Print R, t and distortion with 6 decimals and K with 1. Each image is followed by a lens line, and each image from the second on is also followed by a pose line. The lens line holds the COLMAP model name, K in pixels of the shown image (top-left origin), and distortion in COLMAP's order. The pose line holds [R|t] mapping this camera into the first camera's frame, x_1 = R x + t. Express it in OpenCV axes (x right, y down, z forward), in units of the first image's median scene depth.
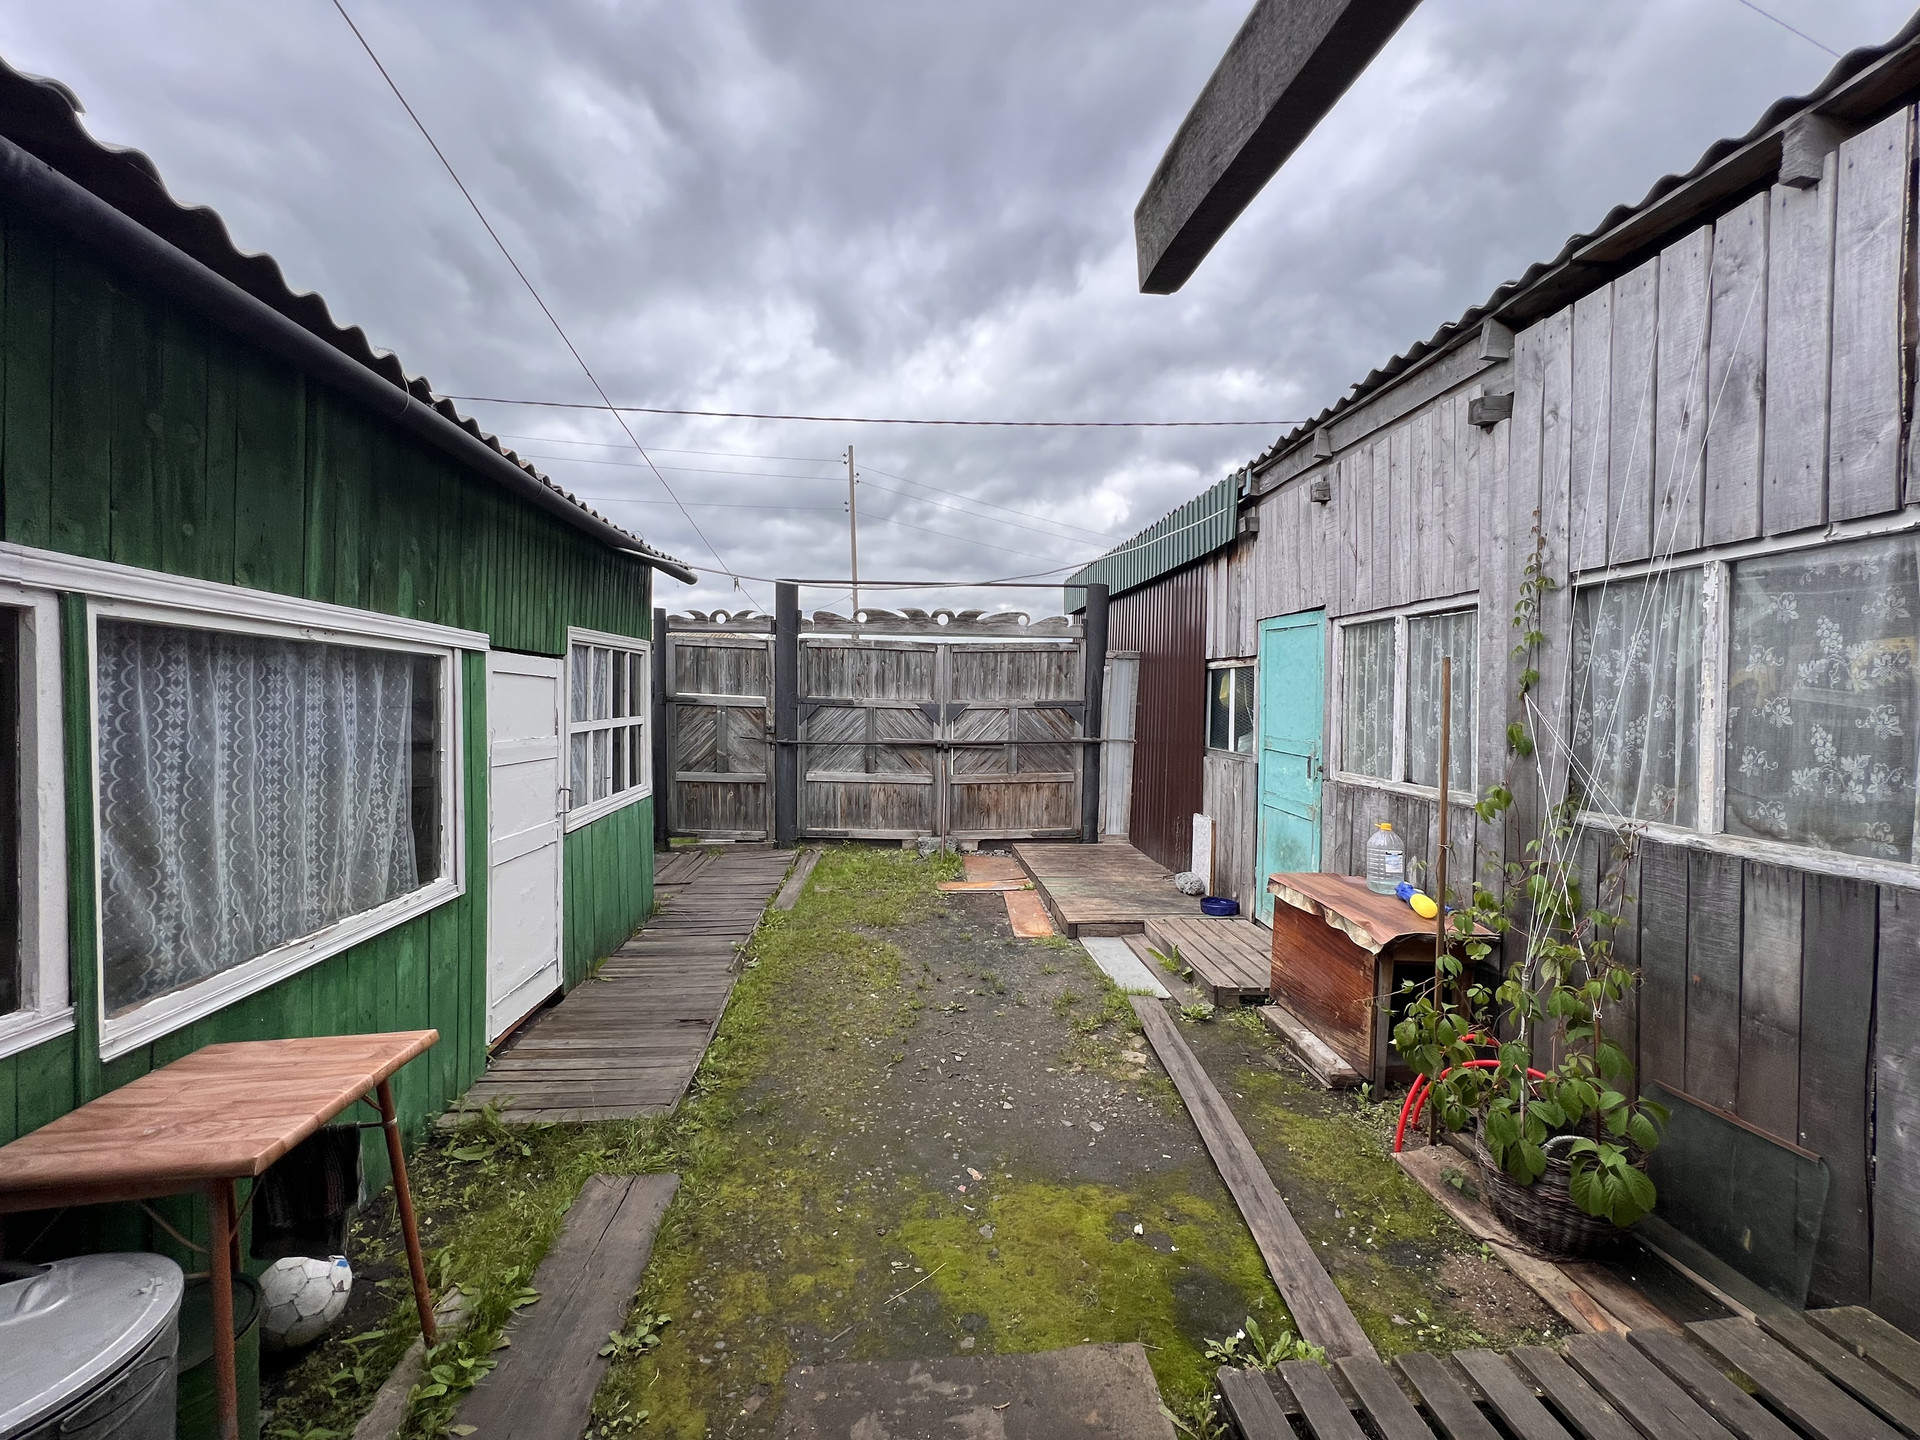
lens RADIAL K [[784.1, 0, 950.2], [0, 784.1, 711.5], [0, 0, 1]] dist [0.009199, -0.000888]
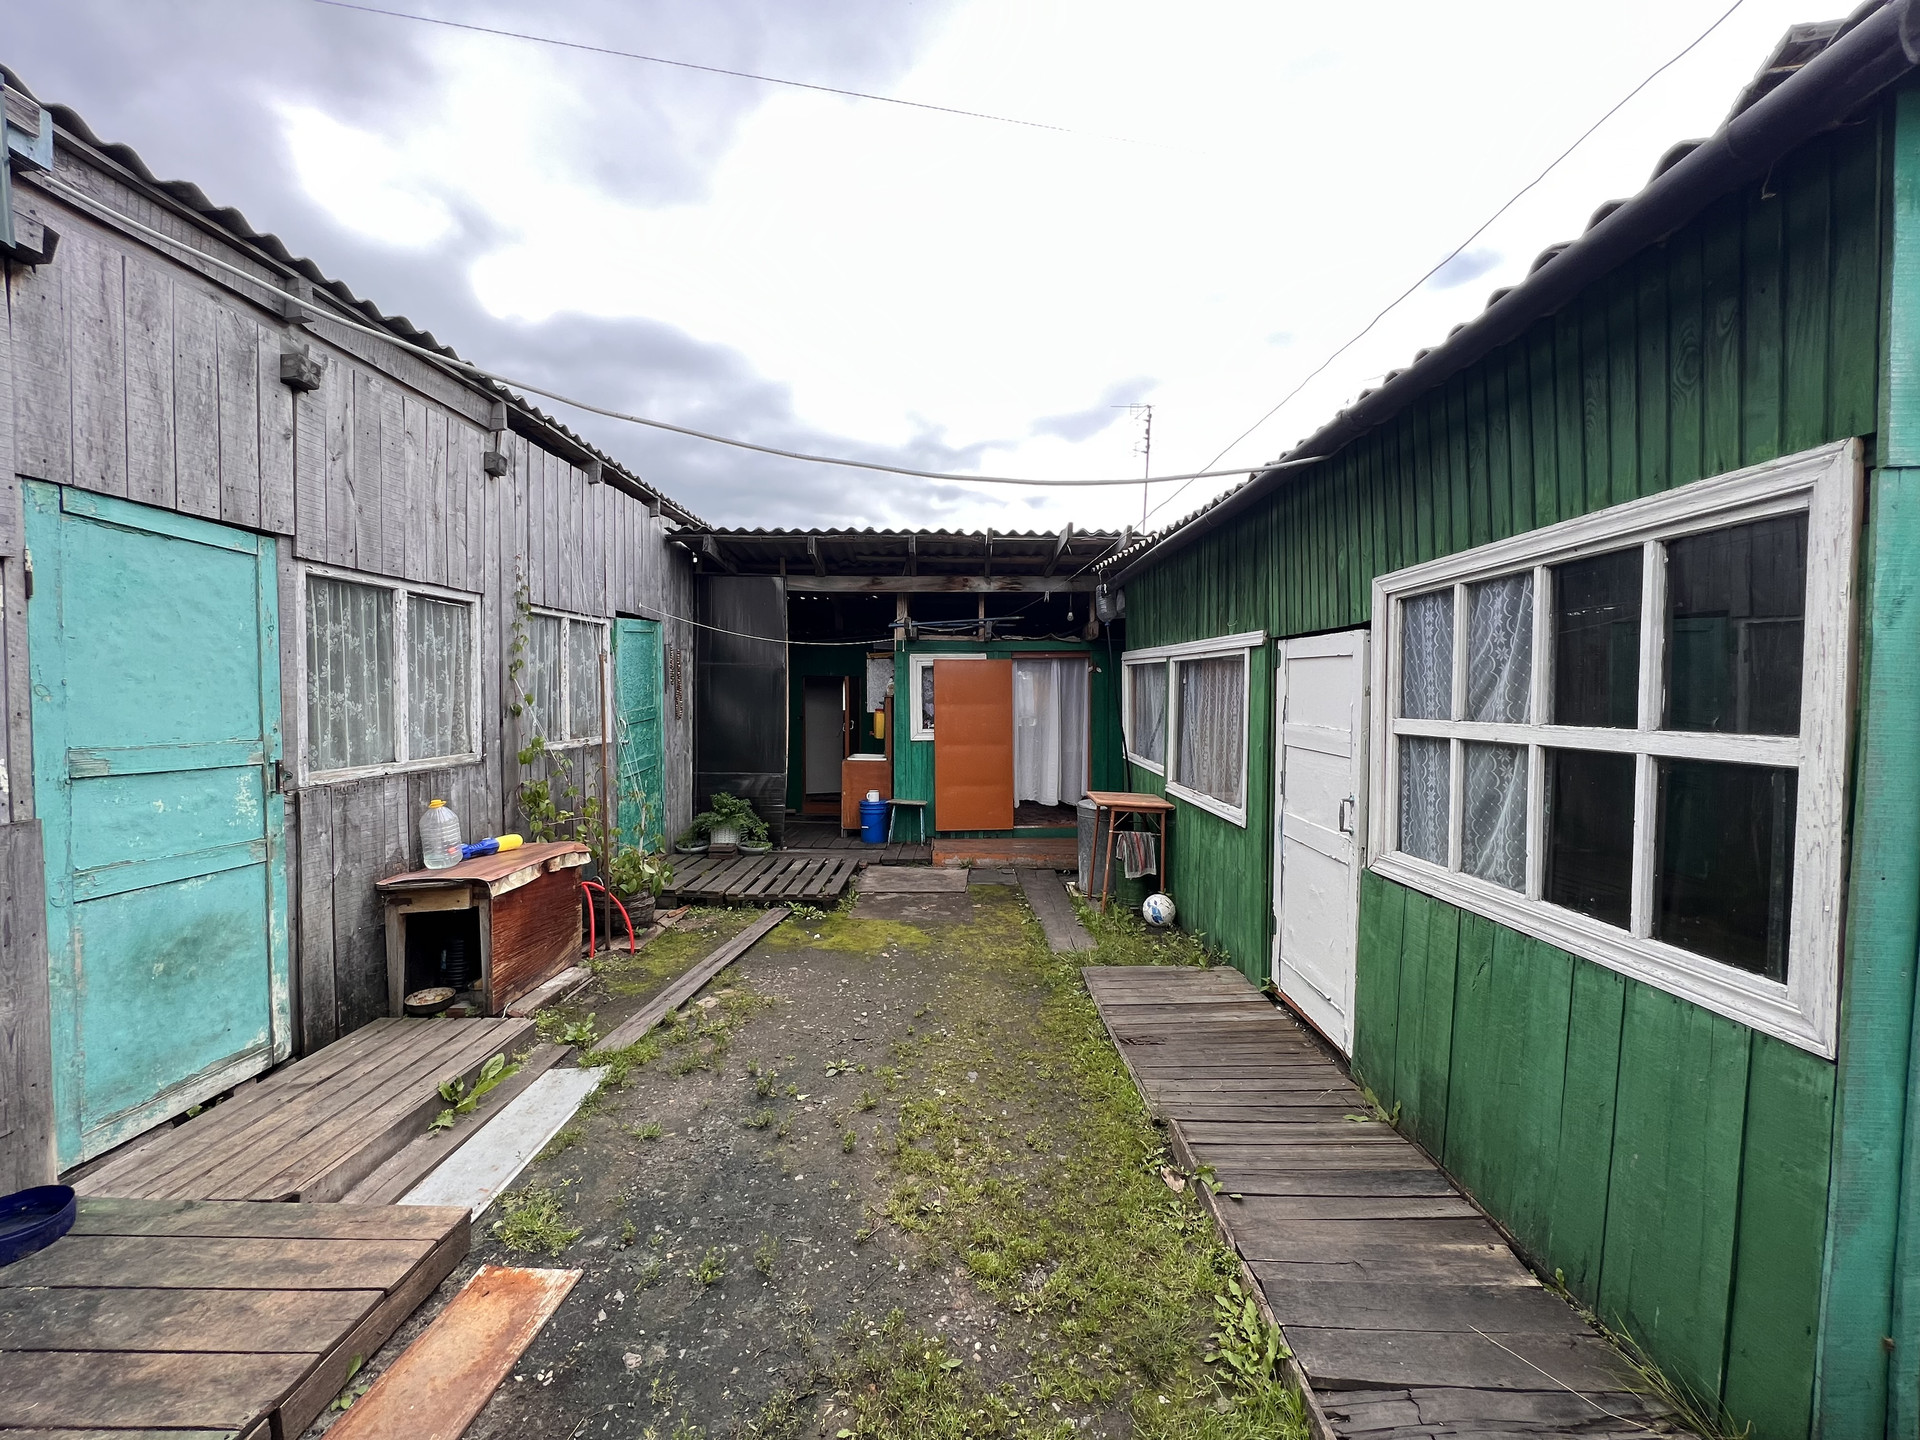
lens RADIAL K [[784.1, 0, 965.3], [0, 784.1, 707.2], [0, 0, 1]] dist [0.009199, -0.000888]
pose [[-0.997285, -0.011113, 0.072794, -0.202588], [-0.008338, 0.999231, 0.038321, -0.021150], [-0.073164, 0.037610, -0.996611, 2.059282]]
